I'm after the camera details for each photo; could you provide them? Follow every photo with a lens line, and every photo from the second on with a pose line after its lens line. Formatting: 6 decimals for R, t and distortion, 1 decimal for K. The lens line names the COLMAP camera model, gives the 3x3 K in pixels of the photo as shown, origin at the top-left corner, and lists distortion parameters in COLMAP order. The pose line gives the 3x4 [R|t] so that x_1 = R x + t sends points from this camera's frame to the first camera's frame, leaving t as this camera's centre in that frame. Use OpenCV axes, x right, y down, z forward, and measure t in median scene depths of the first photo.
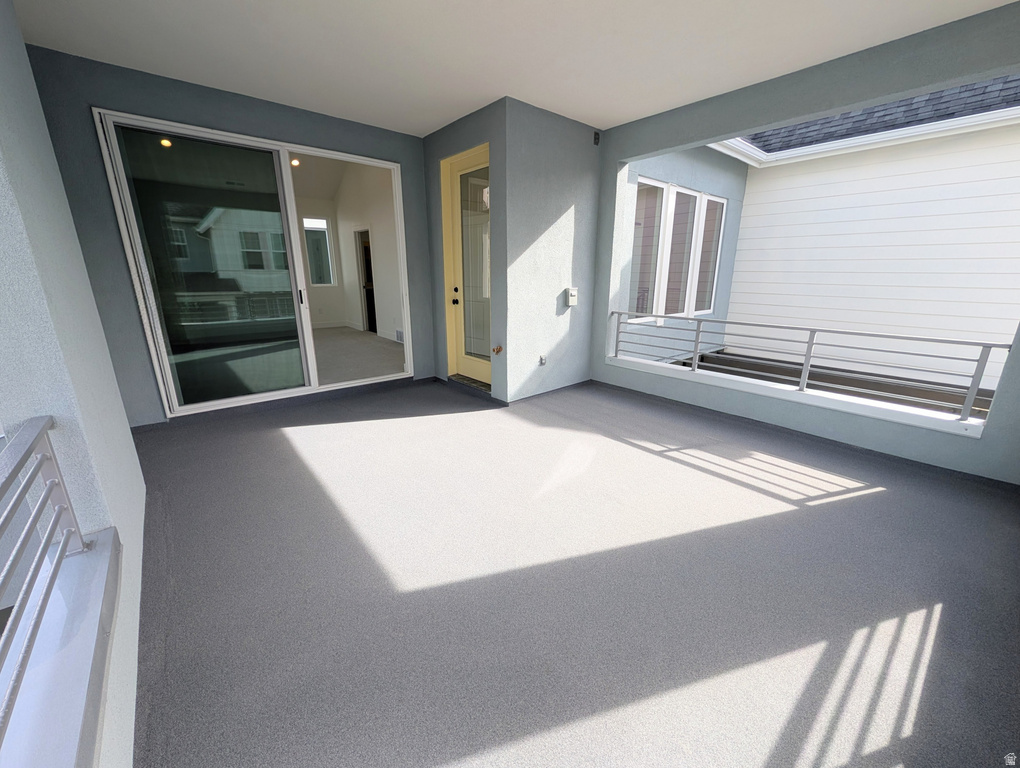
lens RADIAL K [[392.2, 0, 516.9], [0, 392.2, 382.9], [0, 0, 1]] dist [-0.006095, 0.000694]
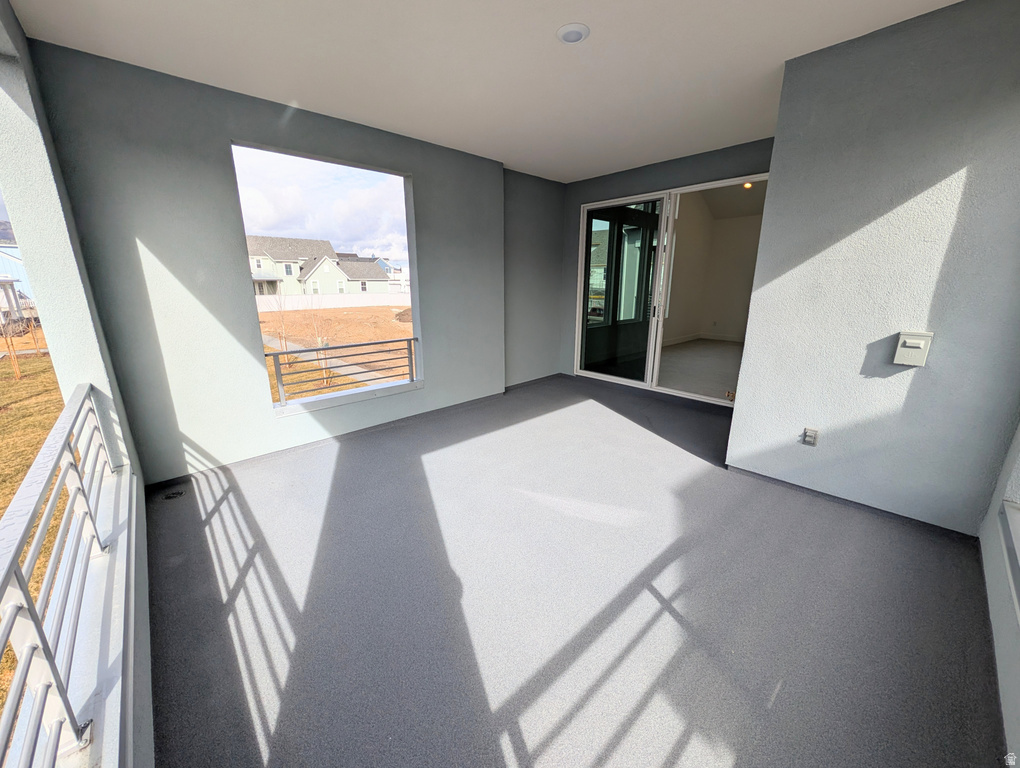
lens RADIAL K [[392.2, 0, 515.1], [0, 392.2, 383.0], [0, 0, 1]] dist [-0.006095, 0.000694]
pose [[0.065979, 0.248923, -0.966273, 0.835667], [-0.270966, 0.936464, 0.222741, -0.203277], [0.960325, 0.247131, 0.129236, 0.595832]]
